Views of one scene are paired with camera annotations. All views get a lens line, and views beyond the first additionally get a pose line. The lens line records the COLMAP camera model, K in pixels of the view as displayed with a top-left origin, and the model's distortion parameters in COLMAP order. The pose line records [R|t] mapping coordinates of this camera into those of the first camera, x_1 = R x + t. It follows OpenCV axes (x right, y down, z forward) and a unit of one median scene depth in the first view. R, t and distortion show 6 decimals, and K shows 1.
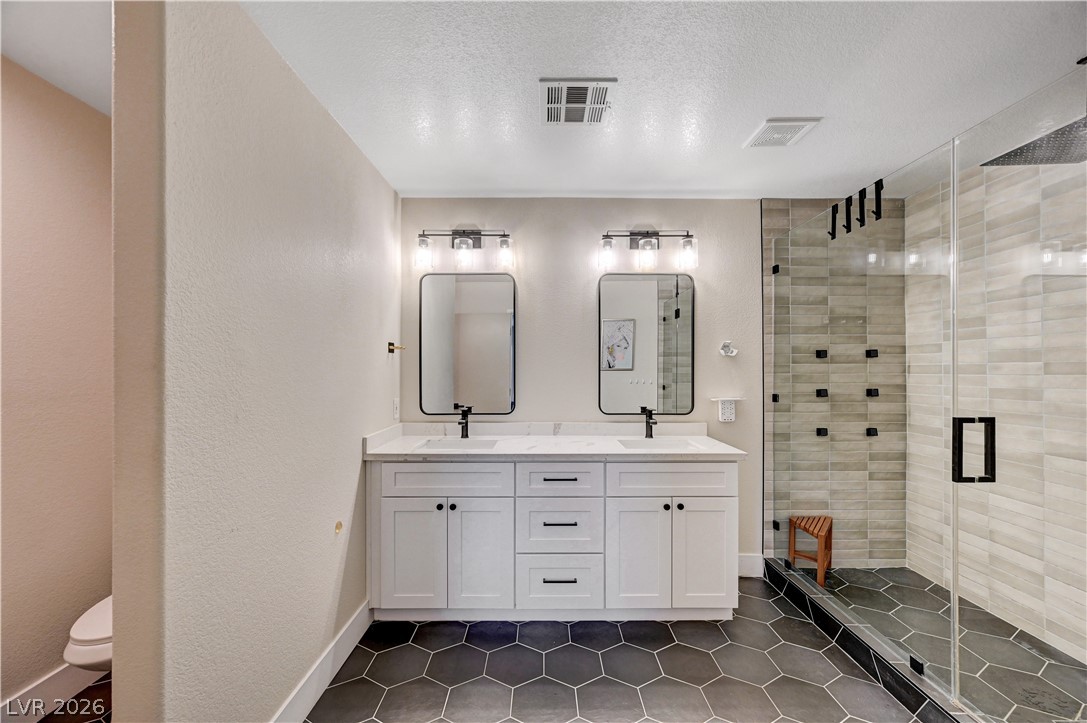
lens RADIAL K [[437.4, 0, 546.5], [0, 437.4, 367.7], [0, 0, 1]] dist [0.004298, 0.000022]
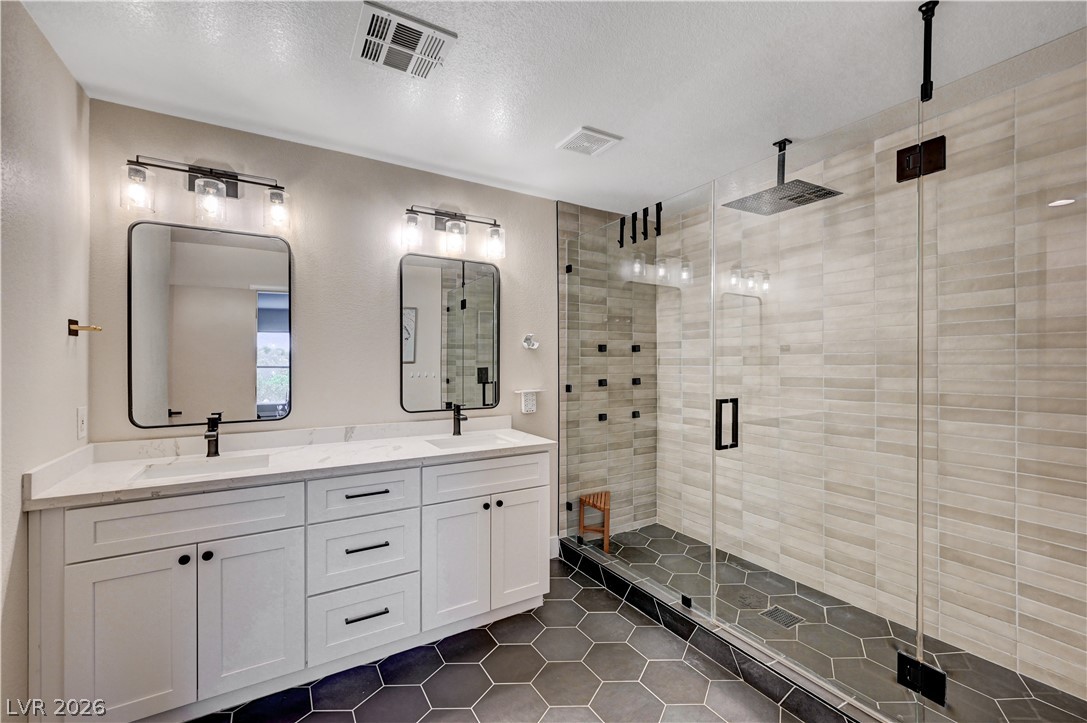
lens RADIAL K [[455.5, 0, 555.0], [0, 455.5, 362.2], [0, 0, 1]] dist [0.001696, 0.000088]
pose [[0.857294, -0.000411, 0.514827, -0.089181], [-0.001692, 0.999992, 0.003617, 0.000975], [-0.514824, -0.003972, 0.857286, 0.062401]]
